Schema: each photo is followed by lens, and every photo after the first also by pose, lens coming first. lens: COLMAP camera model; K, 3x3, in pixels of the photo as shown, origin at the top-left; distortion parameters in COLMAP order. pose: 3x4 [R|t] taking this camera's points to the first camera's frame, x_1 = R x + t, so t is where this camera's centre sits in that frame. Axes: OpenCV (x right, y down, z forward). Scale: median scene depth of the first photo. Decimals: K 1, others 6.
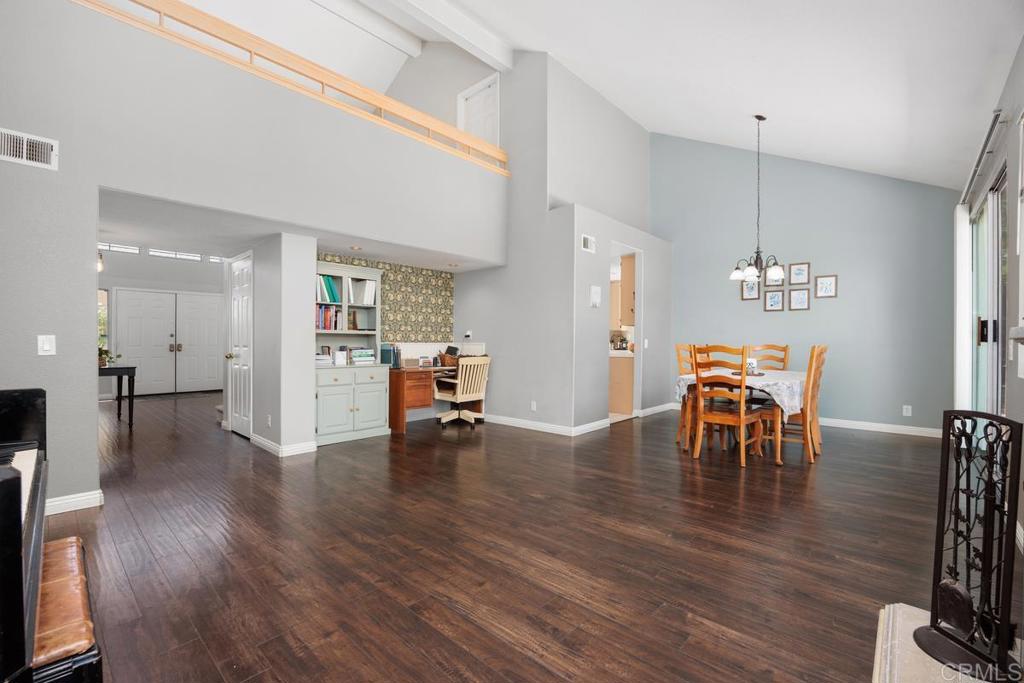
lens RADIAL K [[438.3, 0, 512.0], [0, 438.3, 341.5], [0, 0, 1]] dist [-0.002667, -0.000191]
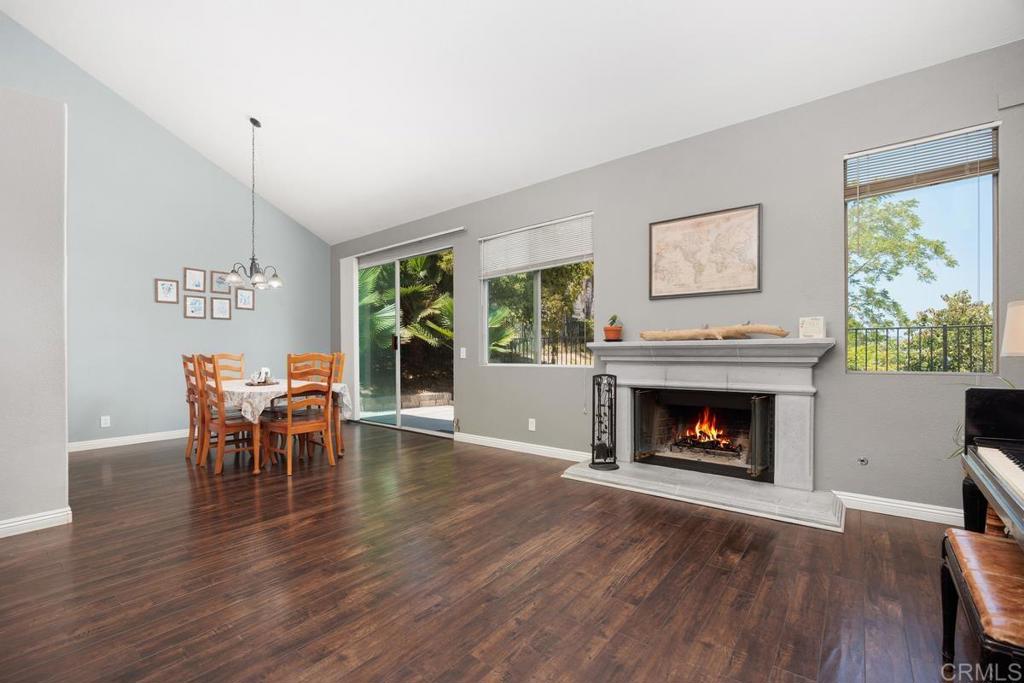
lens RADIAL K [[438.3, 0, 512.0], [0, 438.3, 341.5], [0, 0, 1]] dist [-0.002667, -0.000191]
pose [[-0.062424, 0.022158, 0.997804, -0.916763], [0.005513, 0.999746, -0.021856, 0.009444], [-0.998035, 0.004136, -0.062530, 0.992630]]
